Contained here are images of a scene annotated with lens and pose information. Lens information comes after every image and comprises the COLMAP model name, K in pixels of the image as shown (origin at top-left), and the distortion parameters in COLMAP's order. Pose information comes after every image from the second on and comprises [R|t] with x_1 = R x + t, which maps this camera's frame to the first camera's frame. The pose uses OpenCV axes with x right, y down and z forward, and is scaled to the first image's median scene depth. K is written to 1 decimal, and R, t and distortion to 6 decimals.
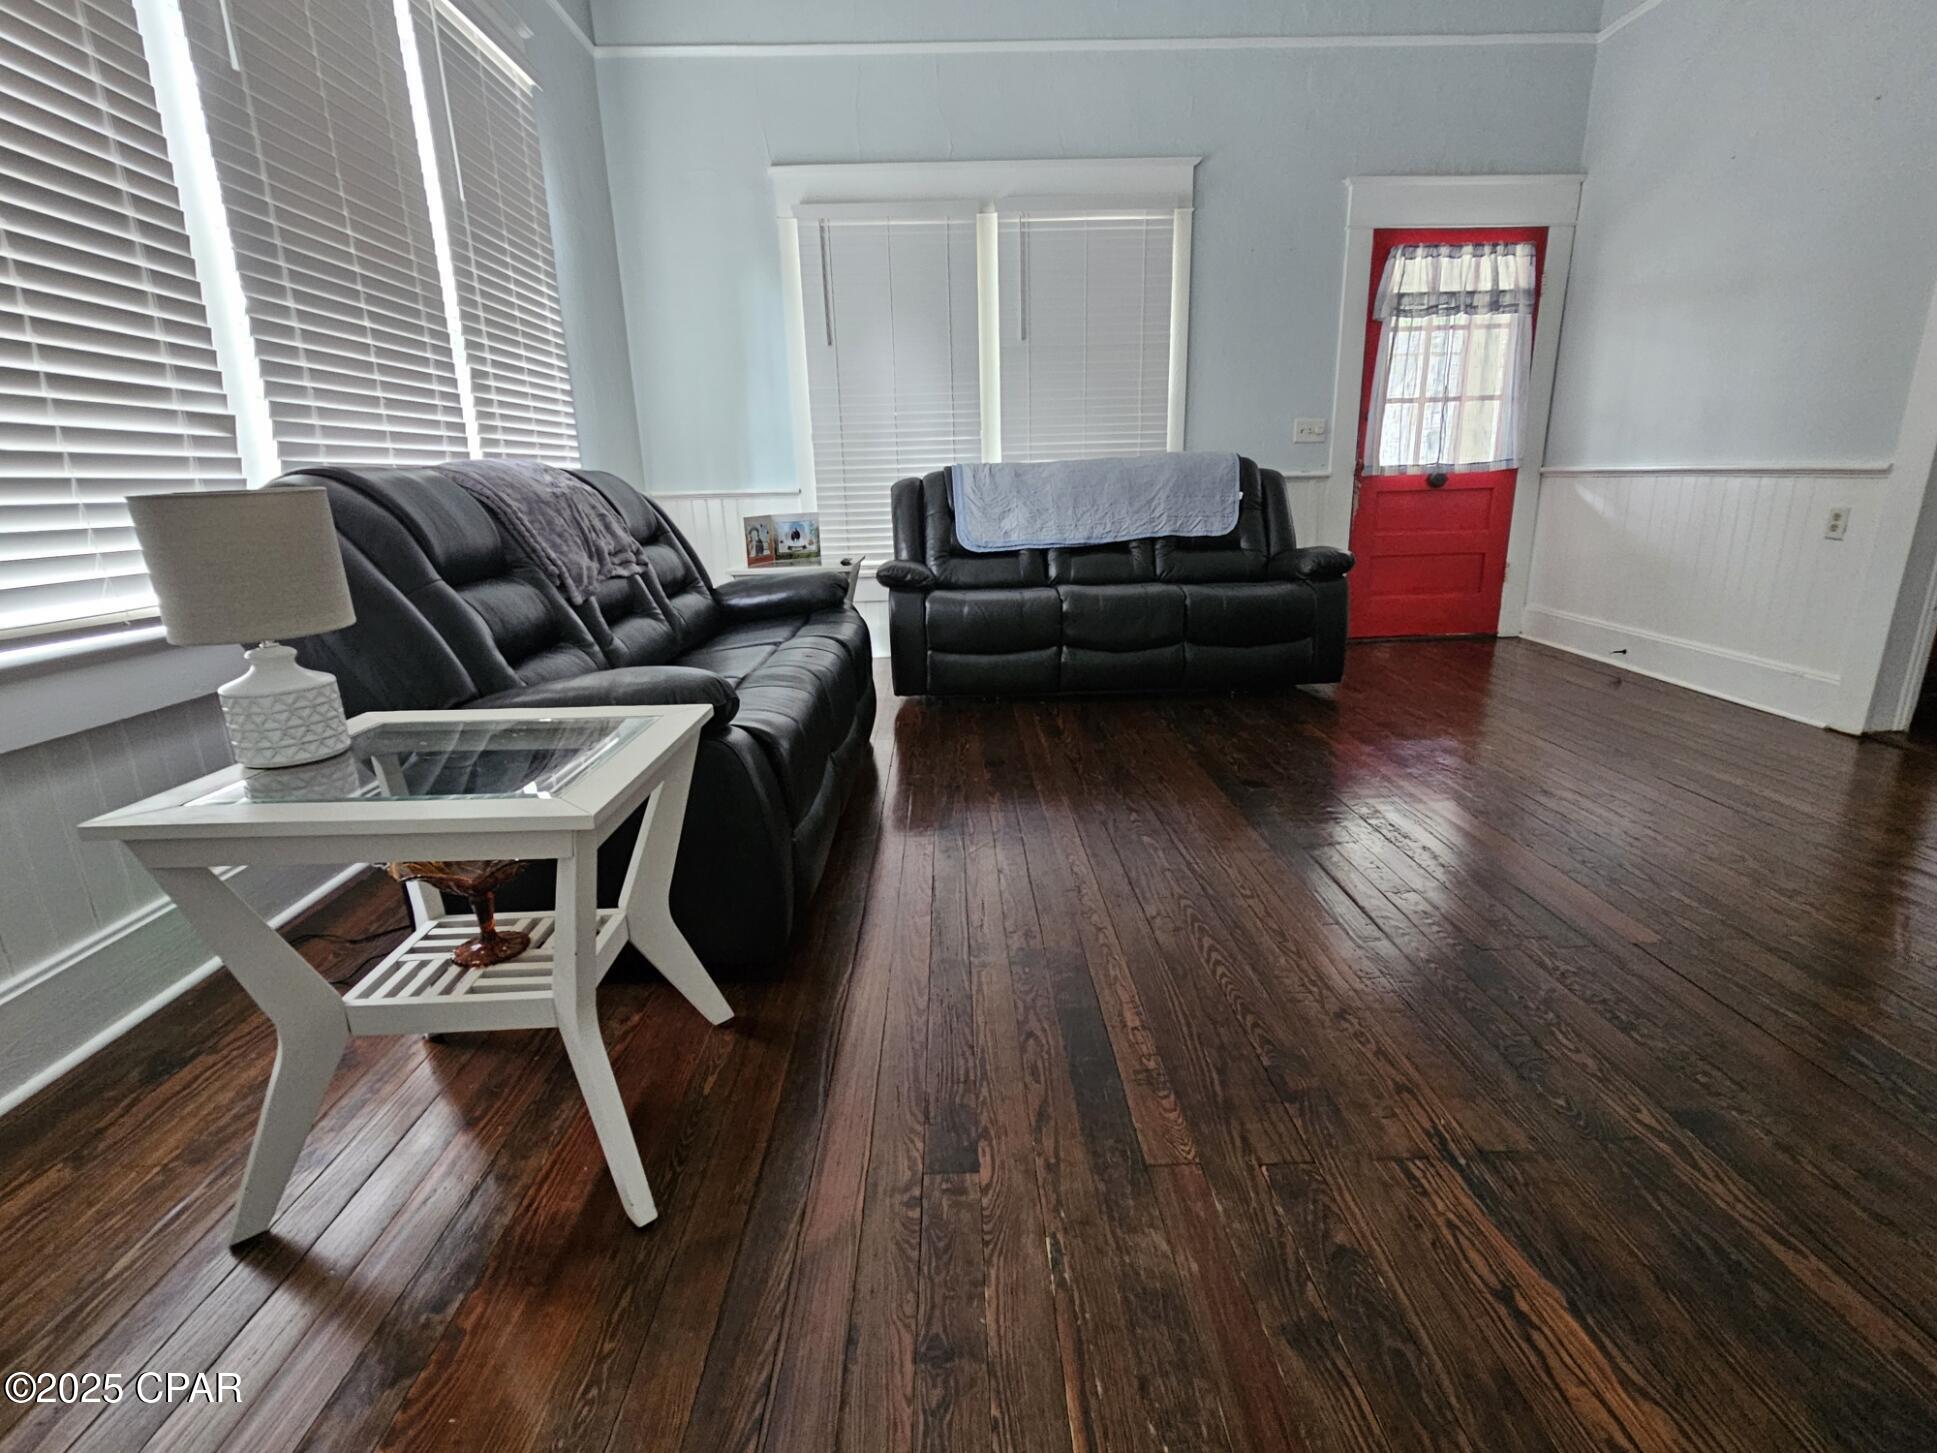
lens RADIAL K [[917.9, 0, 972.7], [0, 917.9, 744.5], [0, 0, 1]] dist [0.000972, 0.000174]
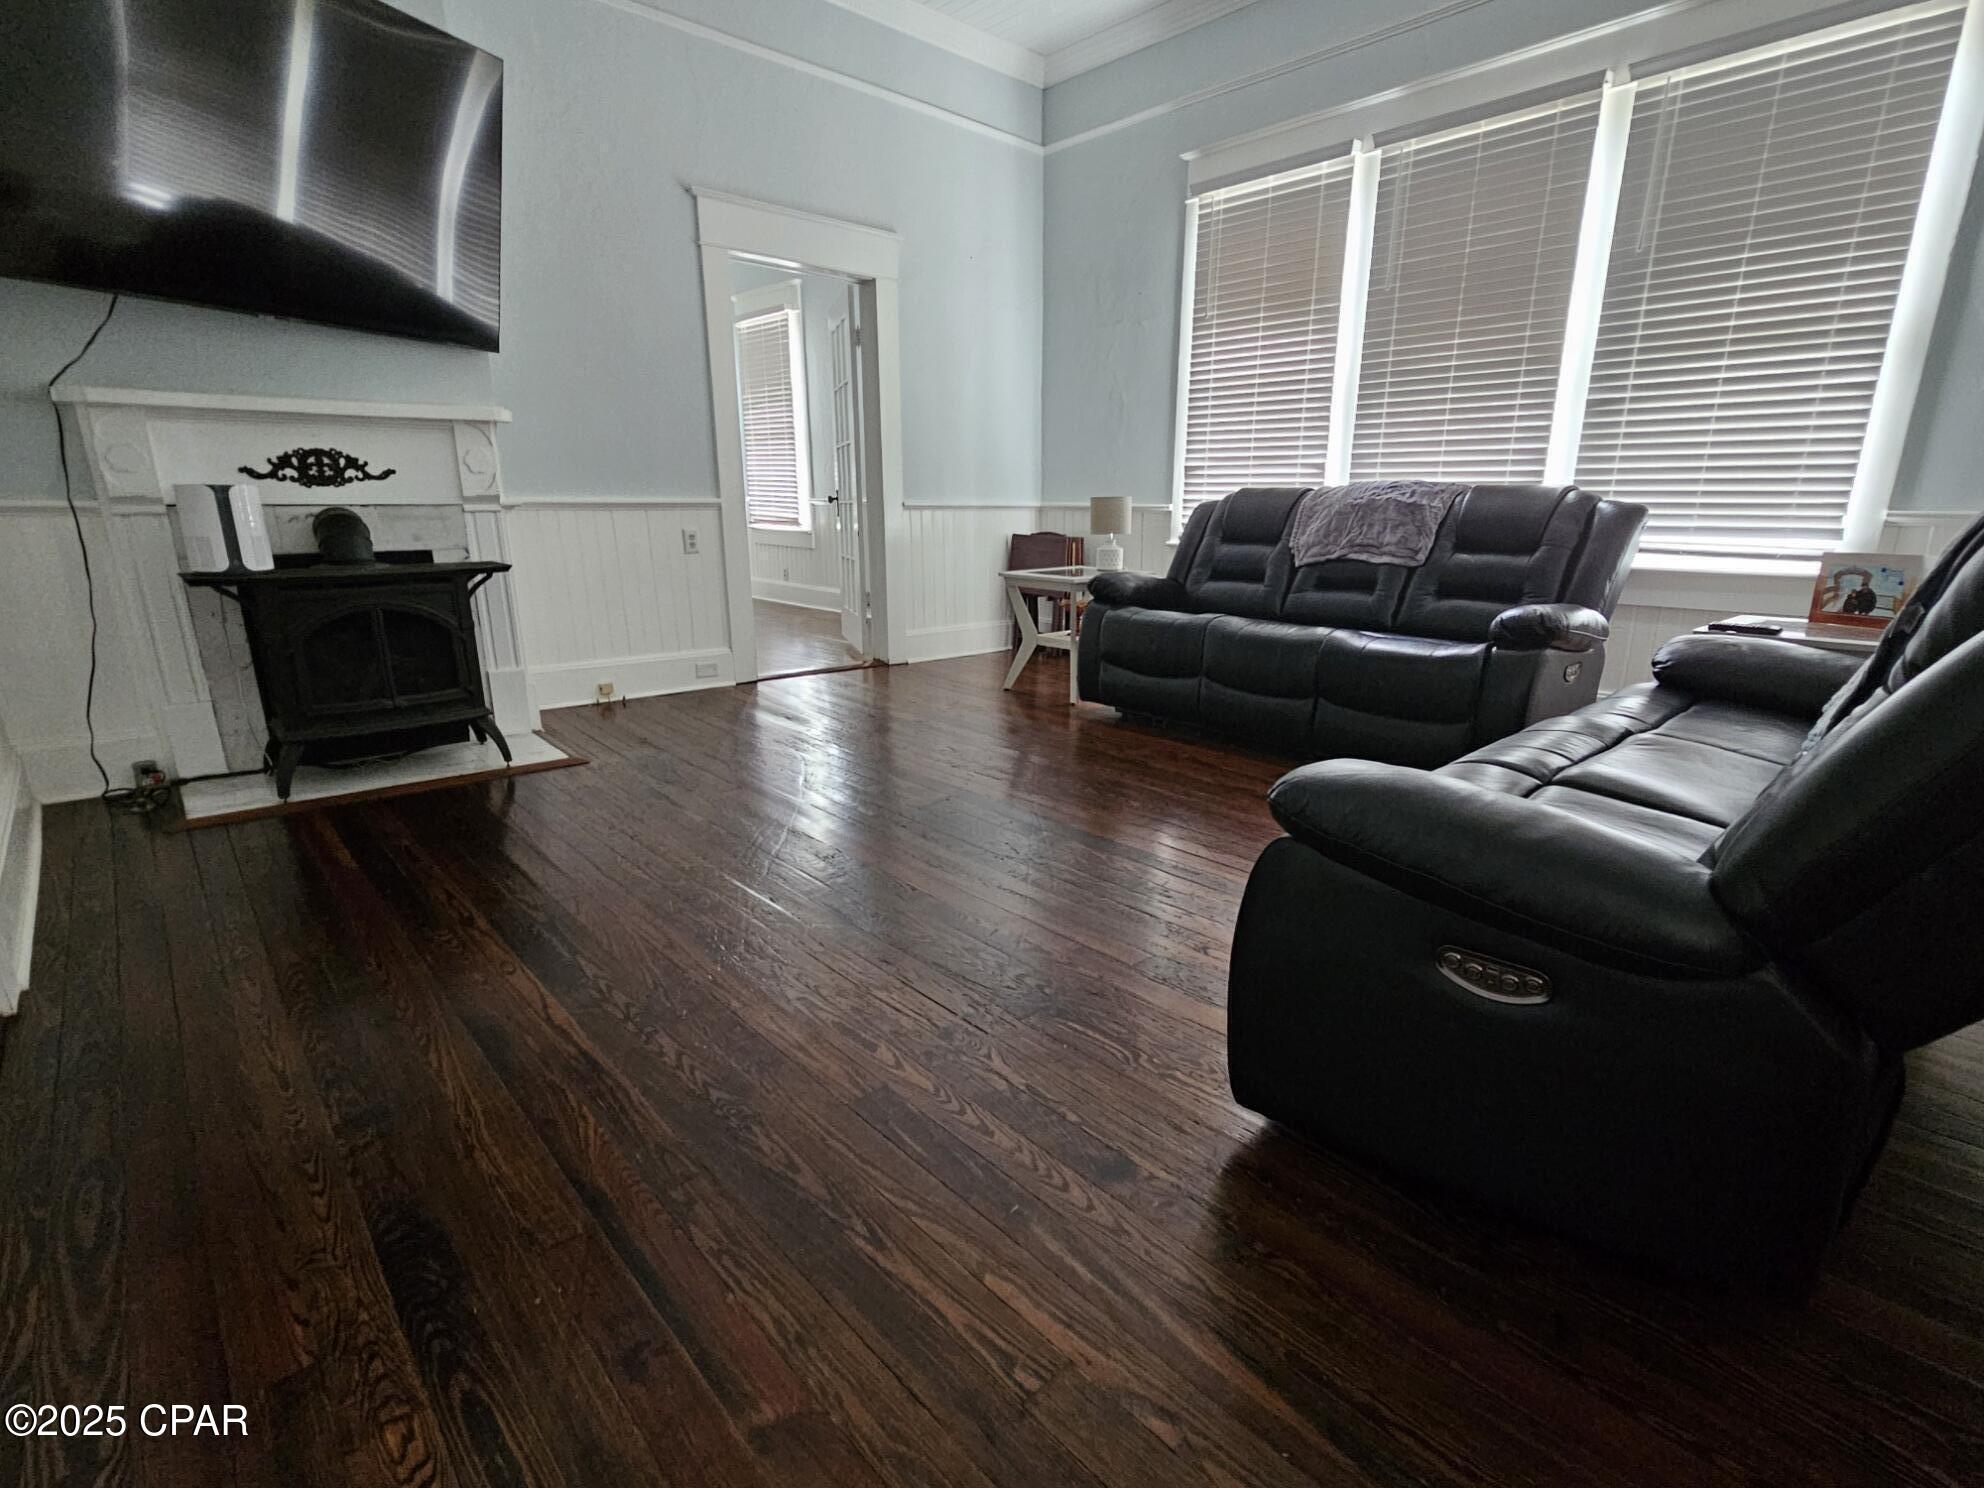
lens RADIAL K [[986.4, 0, 992.0], [0, 986.4, 744.0], [0, 0, 1]] dist [0.005117, 0.000111]
pose [[-0.761742, 0.186186, -0.620552, 0.651812], [-0.161151, 0.873265, 0.459825, -0.334829], [0.627519, 0.450271, -0.635198, 1.060011]]
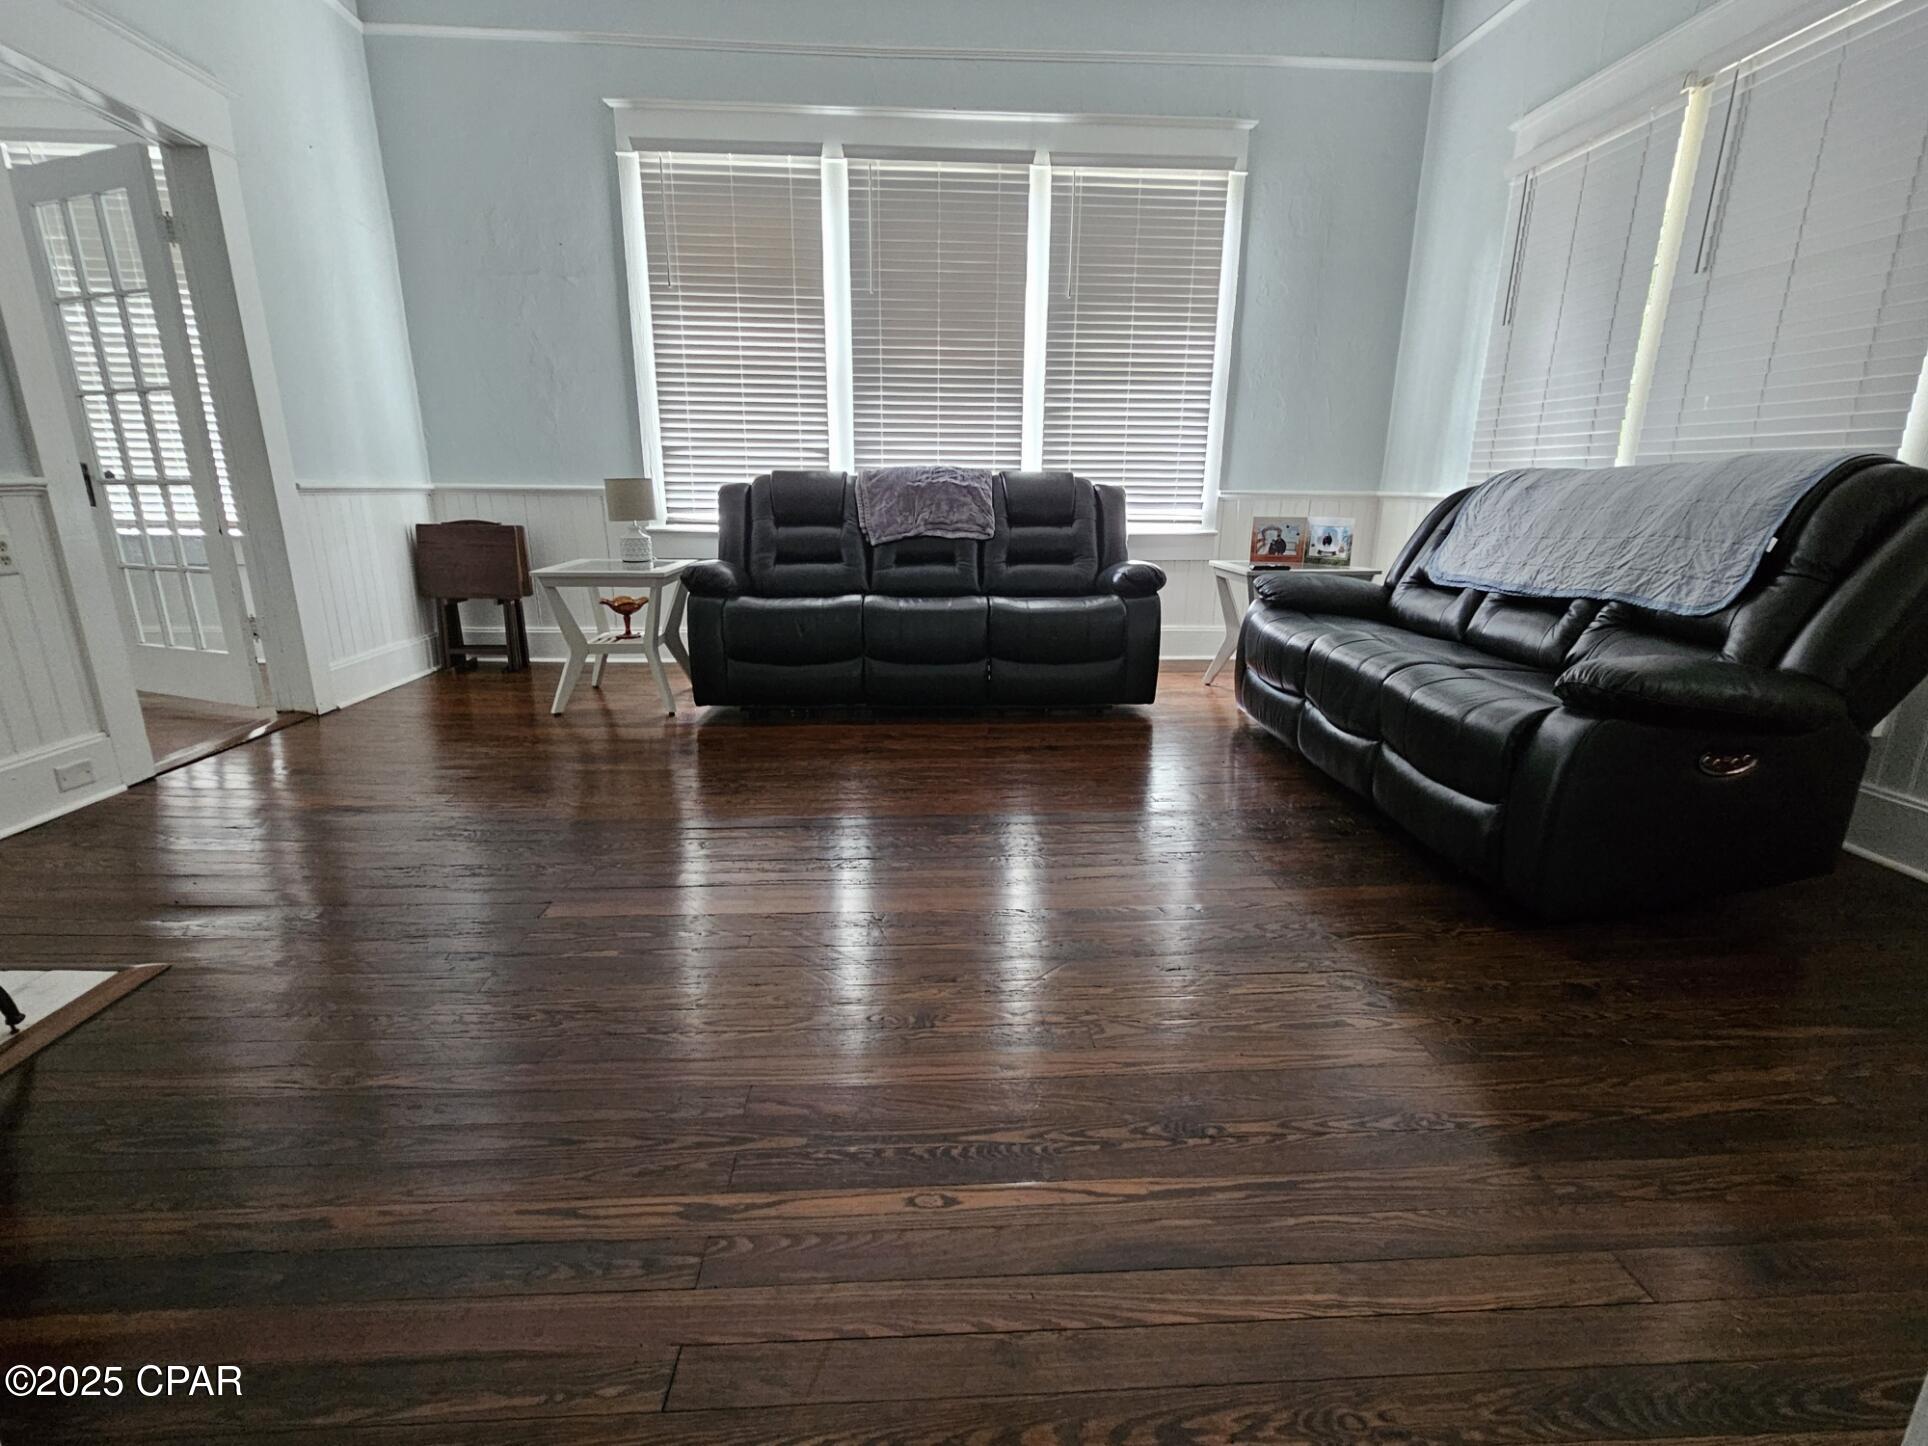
lens RADIAL K [[952.2, 0, 964.0], [0, 952.2, 723.0], [0, 0, 1]] dist [0.013221, -0.001335]
pose [[0.039852, 0.275313, -0.960528, 0.809860], [-0.287302, 0.923855, 0.252882, -0.193720], [0.957011, 0.265884, 0.115915, 0.565618]]
